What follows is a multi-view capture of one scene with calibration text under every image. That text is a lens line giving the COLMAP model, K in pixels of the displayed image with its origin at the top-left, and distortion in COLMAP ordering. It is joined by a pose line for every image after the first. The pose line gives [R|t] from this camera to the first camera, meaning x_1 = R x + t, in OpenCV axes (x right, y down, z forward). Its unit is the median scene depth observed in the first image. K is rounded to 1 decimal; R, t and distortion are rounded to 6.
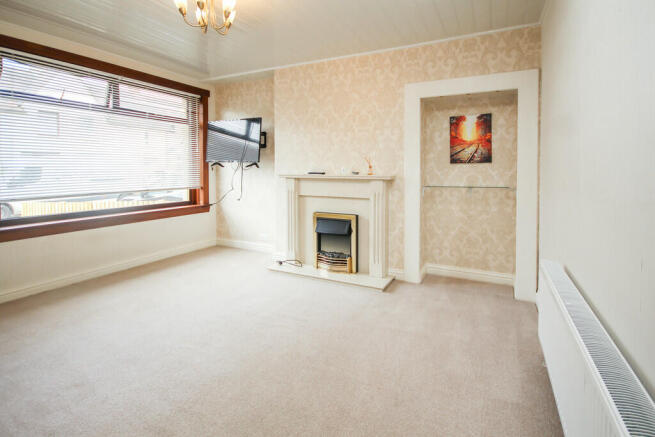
lens RADIAL K [[313.8, 0, 327.5], [0, 313.8, 218.5], [0, 0, 1]] dist [0.001346, 0.000214]
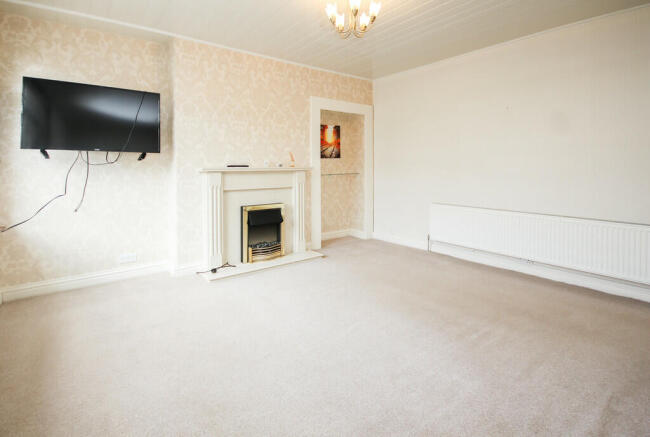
lens RADIAL K [[317.6, 0, 325.0], [0, 317.6, 218.5], [0, 0, 1]] dist [-0.002419, -0.000716]
pose [[0.430728, -0.151346, 0.889701, -0.874159], [0.145938, 0.984544, 0.096828, -0.044698], [-0.890604, 0.088135, 0.446157, 0.370585]]
